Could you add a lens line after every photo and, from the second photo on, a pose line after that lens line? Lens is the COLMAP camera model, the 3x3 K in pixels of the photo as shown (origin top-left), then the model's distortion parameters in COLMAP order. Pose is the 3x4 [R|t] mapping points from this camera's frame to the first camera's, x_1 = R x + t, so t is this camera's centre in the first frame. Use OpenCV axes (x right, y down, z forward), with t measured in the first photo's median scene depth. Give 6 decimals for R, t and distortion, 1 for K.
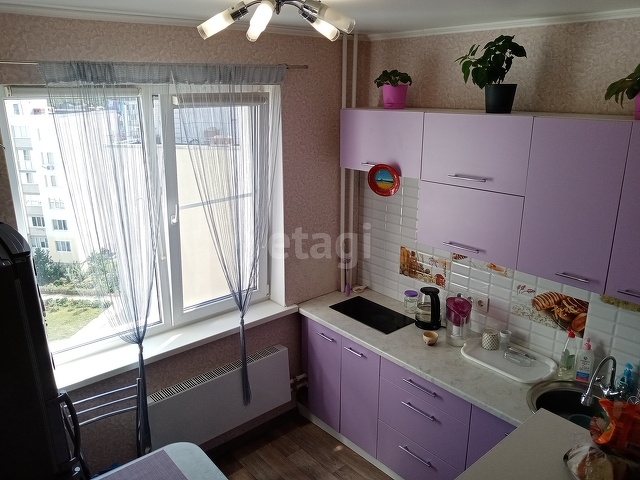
lens RADIAL K [[508.0, 0, 321.3], [0, 508.0, 239.9], [0, 0, 1]] dist [0.042687, -0.059345]
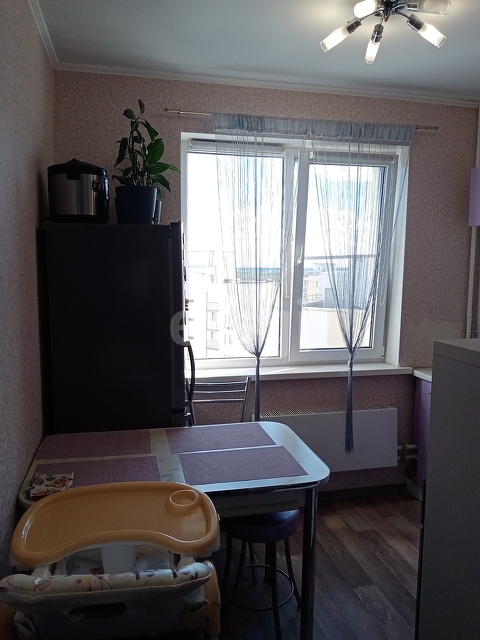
lens RADIAL K [[508.0, 0, 235.9], [0, 508.0, 322.7], [0, 0, 1]] dist [0.042687, -0.059345]
pose [[0.887965, 0.063066, -0.455566, 0.113857], [-0.141671, 0.979894, -0.140486, 0.276051], [0.437547, 0.189287, 0.879047, -0.043255]]
